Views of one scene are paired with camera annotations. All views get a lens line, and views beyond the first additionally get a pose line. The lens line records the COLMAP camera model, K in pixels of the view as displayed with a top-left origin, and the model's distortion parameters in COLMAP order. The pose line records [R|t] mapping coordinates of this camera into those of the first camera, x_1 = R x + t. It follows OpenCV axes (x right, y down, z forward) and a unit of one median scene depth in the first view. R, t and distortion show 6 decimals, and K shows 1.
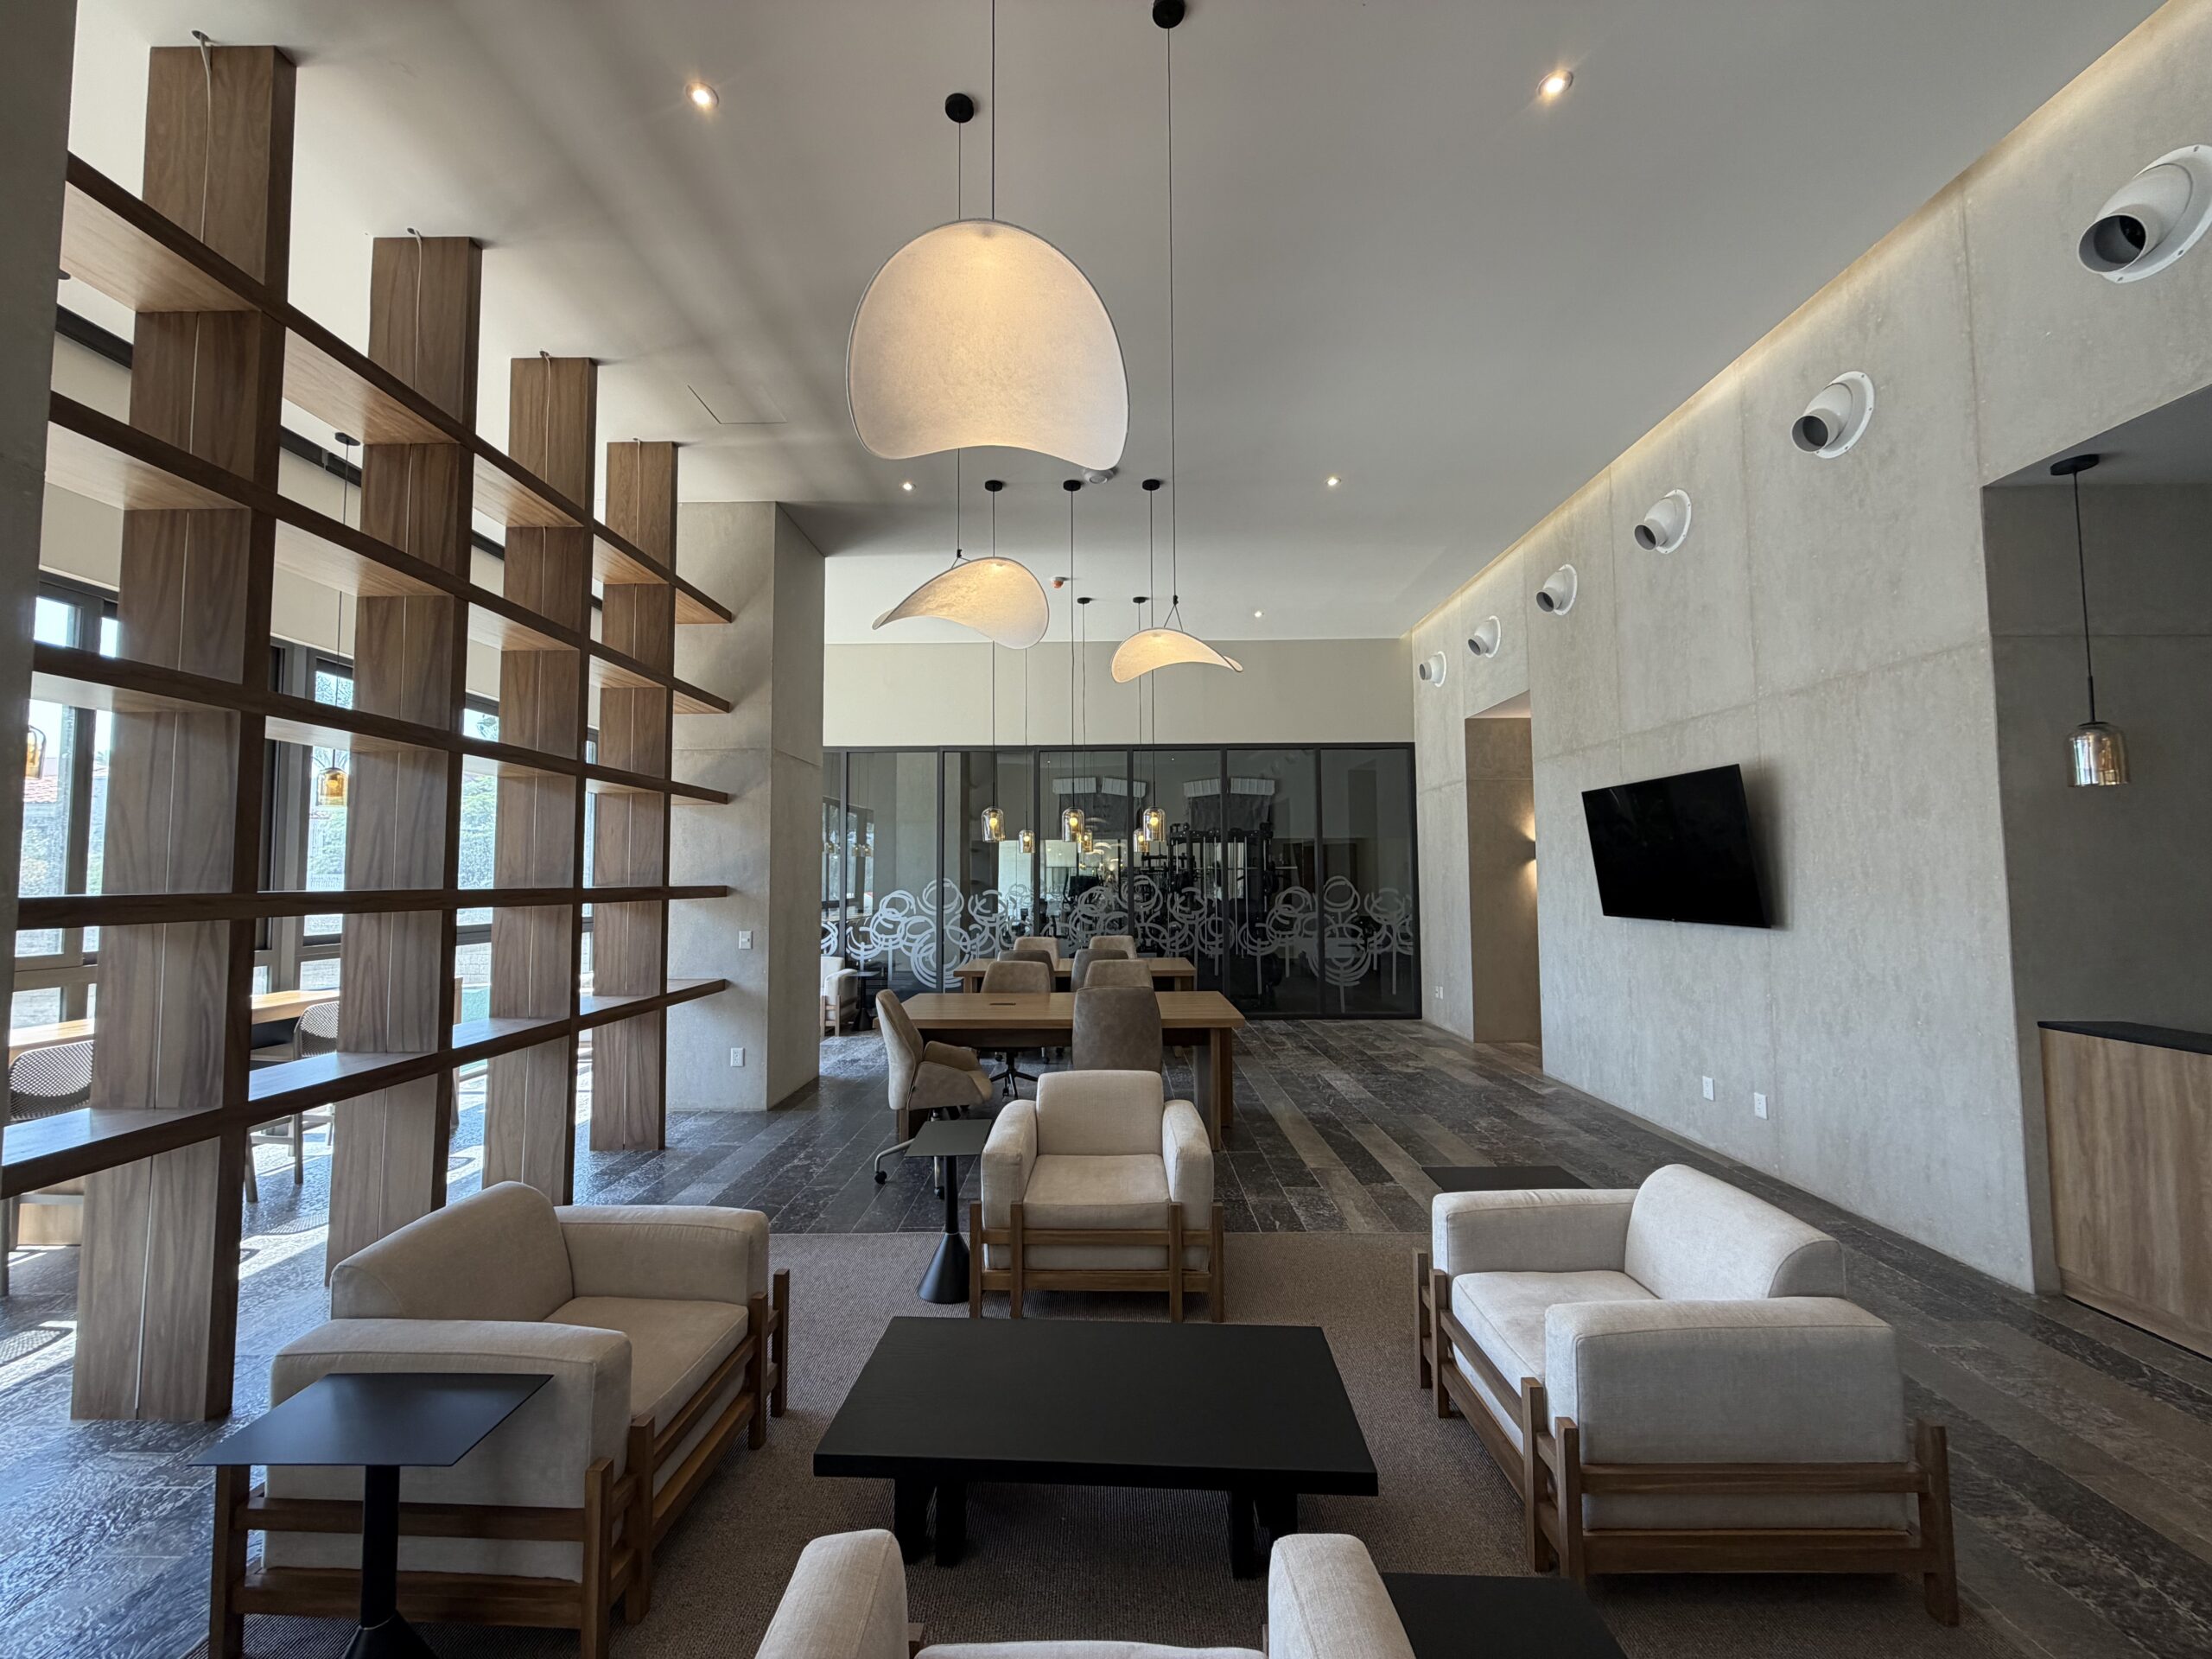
lens RADIAL K [[875.6, 0, 1099.8], [0, 875.6, 828.2], [0, 0, 1]] dist [-0.000942, -0.000272]
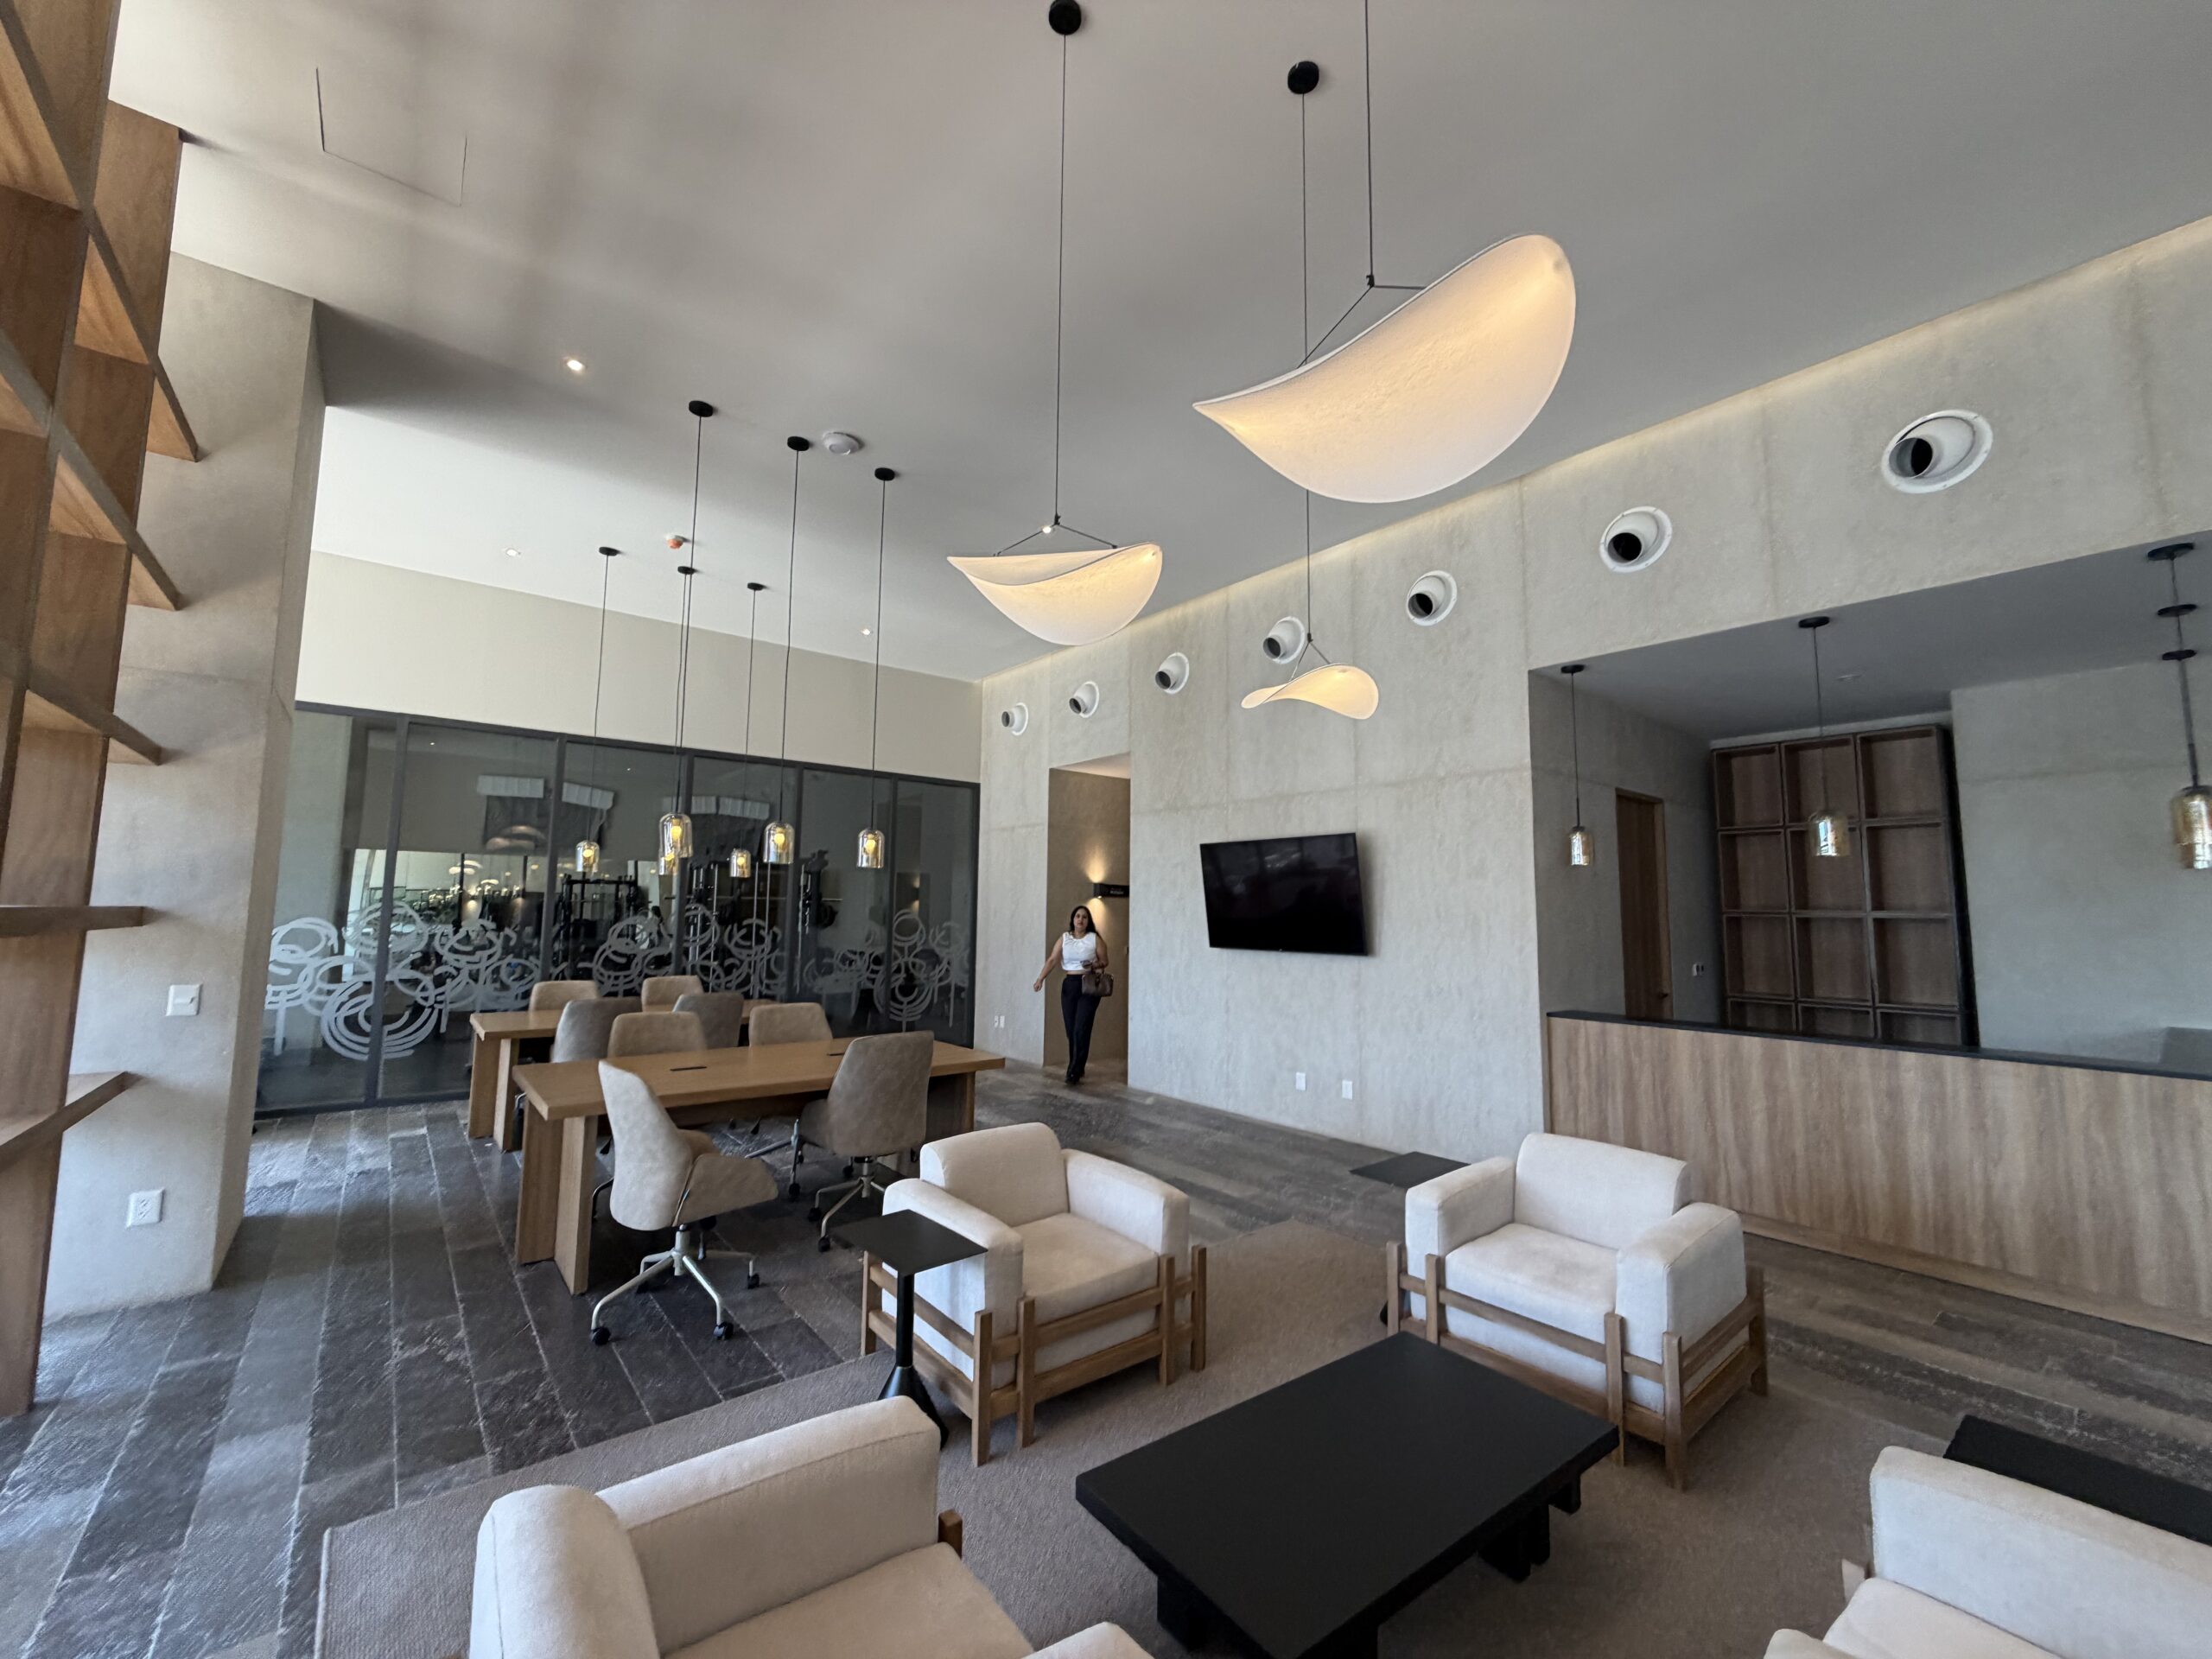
lens RADIAL K [[875.6, 0, 1099.8], [0, 875.6, 828.2], [0, 0, 1]] dist [-0.000942, -0.000272]
pose [[0.769270, 0.078723, 0.634055, -0.393531], [-0.054700, 0.996852, -0.057401, 0.016794], [-0.636578, 0.009474, 0.771154, 0.202216]]
